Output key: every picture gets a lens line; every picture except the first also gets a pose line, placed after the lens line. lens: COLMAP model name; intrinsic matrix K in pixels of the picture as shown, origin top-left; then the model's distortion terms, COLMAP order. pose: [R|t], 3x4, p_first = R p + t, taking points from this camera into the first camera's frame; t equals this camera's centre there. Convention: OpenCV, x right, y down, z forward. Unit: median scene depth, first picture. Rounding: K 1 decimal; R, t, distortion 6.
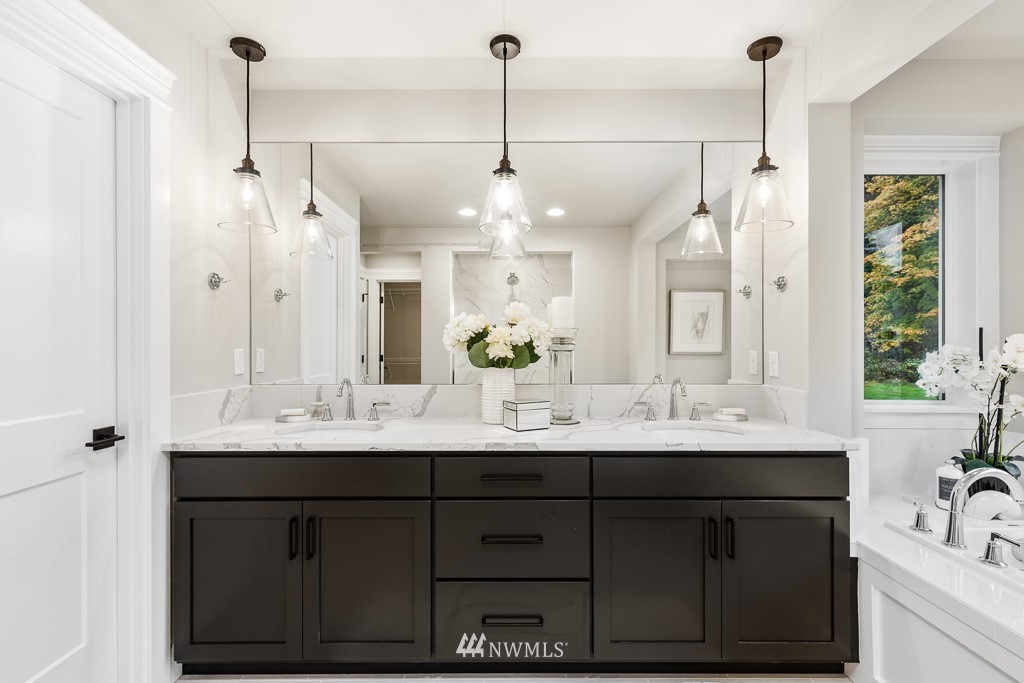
lens RADIAL K [[473.2, 0, 512.0], [0, 473.2, 341.5], [0, 0, 1]] dist [-0.000854, -0.000009]
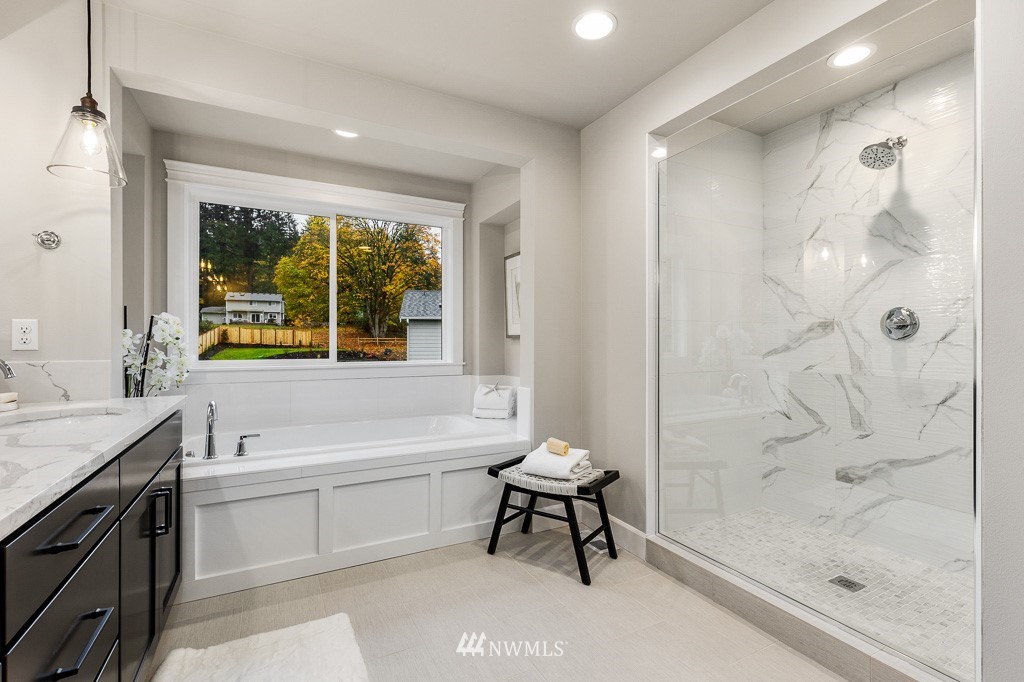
lens RADIAL K [[456.4, 0, 512.0], [0, 456.4, 341.0], [0, 0, 1]] dist [-0.018088, -0.000327]
pose [[-0.472084, -0.002613, 0.881550, -0.573177], [-0.000847, 0.999996, 0.002511, 0.060156], [-0.881553, 0.000439, -0.472084, 0.675138]]
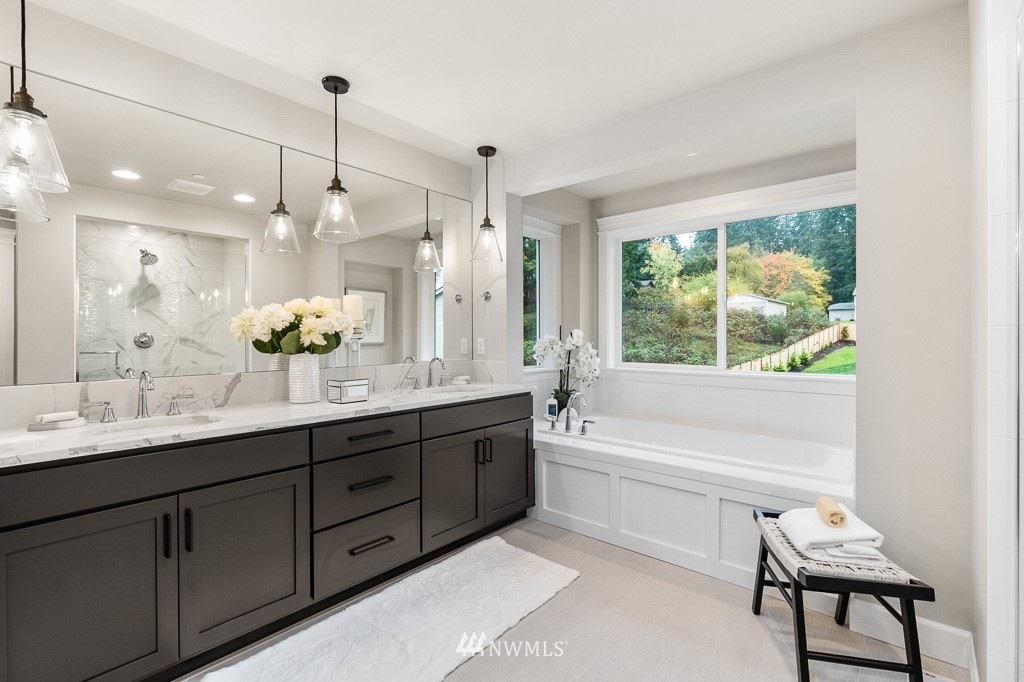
lens RADIAL K [[456.4, 0, 512.0], [0, 456.4, 341.0], [0, 0, 1]] dist [-0.018088, -0.000327]
pose [[0.652922, -0.006985, 0.757393, -0.585848], [0.002423, 0.999972, 0.007133, 0.019217], [-0.757421, -0.002822, 0.652920, -0.085378]]
